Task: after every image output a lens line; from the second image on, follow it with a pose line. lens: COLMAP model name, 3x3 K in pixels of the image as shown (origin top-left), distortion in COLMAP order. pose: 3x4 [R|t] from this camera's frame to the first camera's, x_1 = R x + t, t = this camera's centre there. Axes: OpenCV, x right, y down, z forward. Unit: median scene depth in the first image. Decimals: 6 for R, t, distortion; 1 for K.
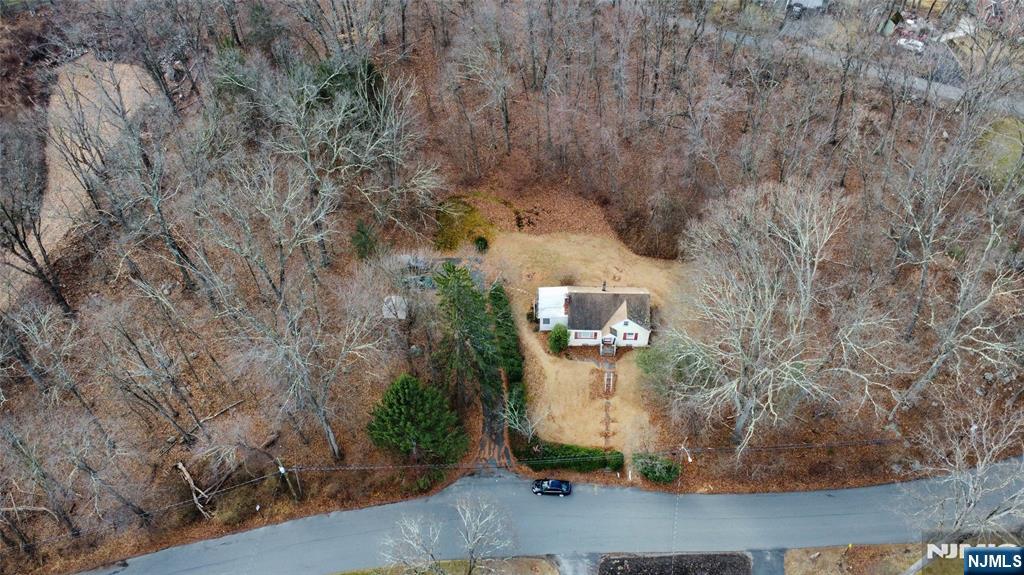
lens RADIAL K [[784.8, 0, 512.0], [0, 784.8, 287.5], [0, 0, 1]] dist [-0.000837, 0.001420]
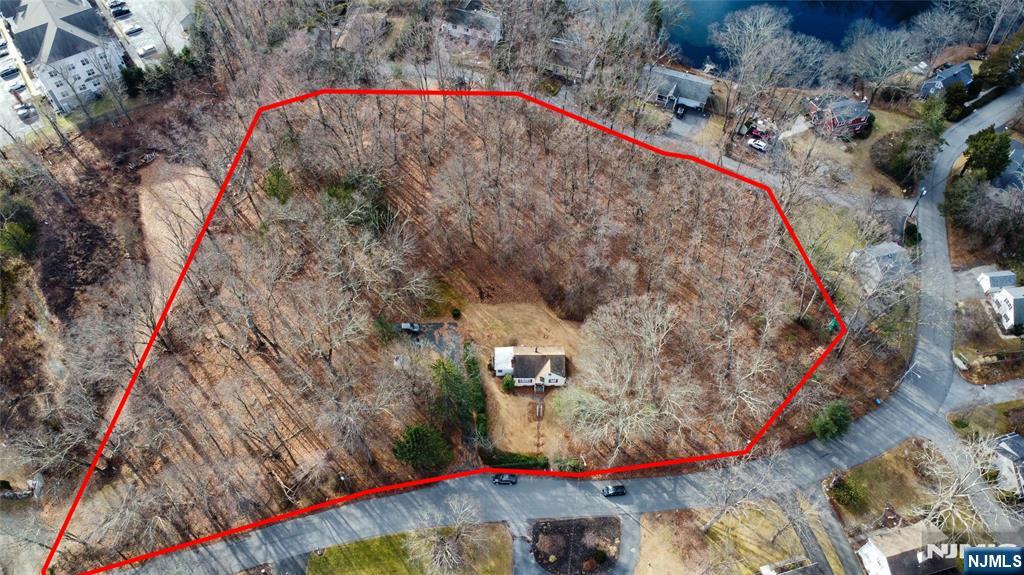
lens RADIAL K [[751.5, 0, 512.0], [0, 751.5, 287.5], [0, 0, 1]] dist [-0.001738, 0.001464]
pose [[0.998814, -0.024488, 0.042081, 0.008718], [0.020391, 0.995254, 0.095150, -0.273735], [-0.044211, -0.094179, 0.994573, -0.491409]]
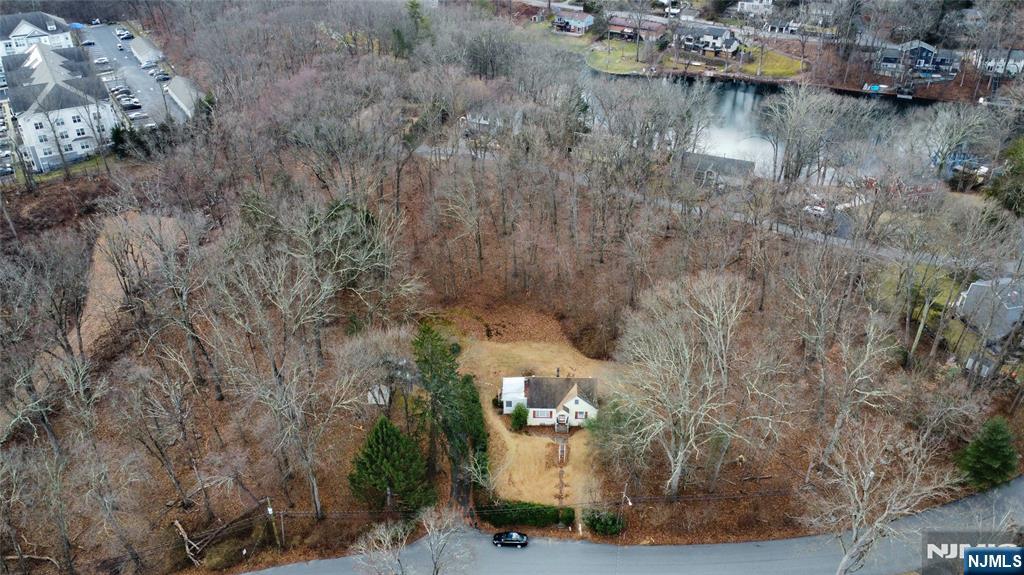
lens RADIAL K [[751.5, 0, 512.0], [0, 751.5, 287.5], [0, 0, 1]] dist [-0.001738, 0.001464]
pose [[0.999790, 0.010890, 0.017353, 0.028028], [-0.005710, 0.961577, -0.274477, 0.187855], [-0.019675, 0.274320, 0.961437, -0.116230]]
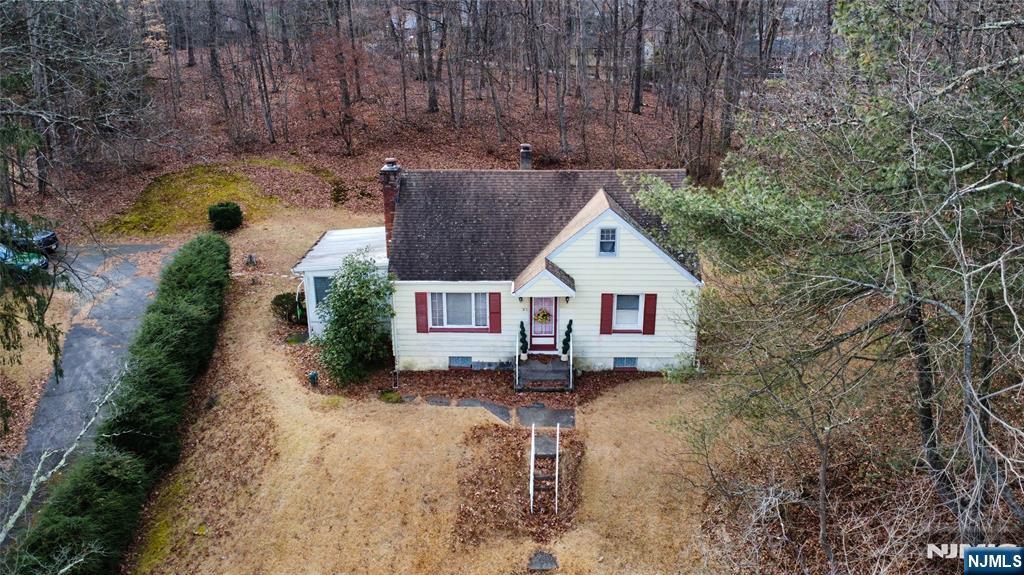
lens RADIAL K [[784.8, 0, 512.0], [0, 784.8, 287.5], [0, 0, 1]] dist [-0.000837, 0.001420]
pose [[0.999709, 0.008542, 0.022551, 0.107360], [0.002879, 0.886198, -0.463297, 0.177501], [-0.023943, 0.463227, 0.885916, 0.773430]]
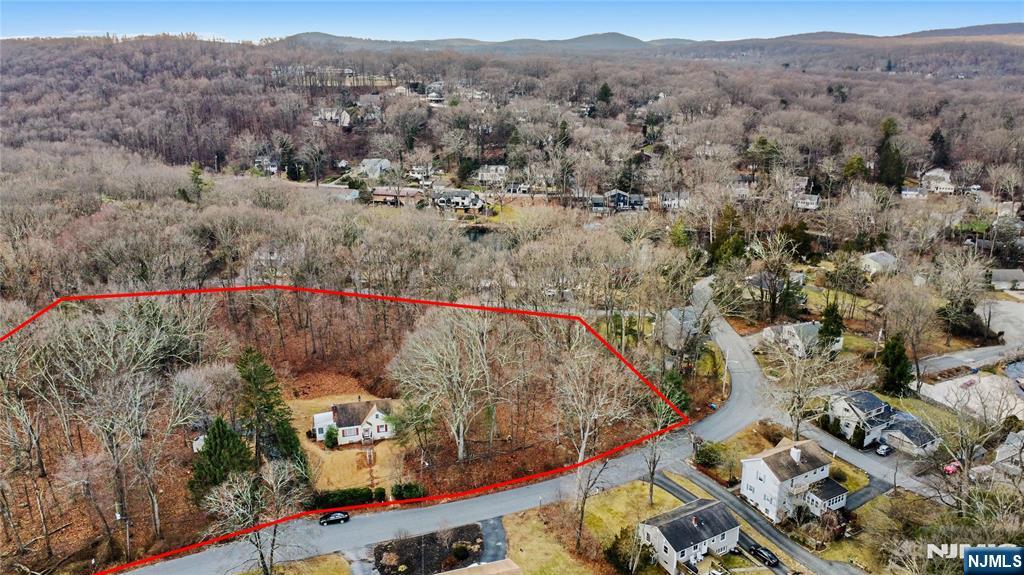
lens RADIAL K [[751.5, 0, 512.0], [0, 751.5, 287.5], [0, 0, 1]] dist [-0.001738, 0.001464]
pose [[0.950180, -0.071324, 0.303433, -0.021005], [0.217915, 0.848043, -0.483049, 0.562241], [-0.222871, 0.525106, 0.821336, -0.312332]]
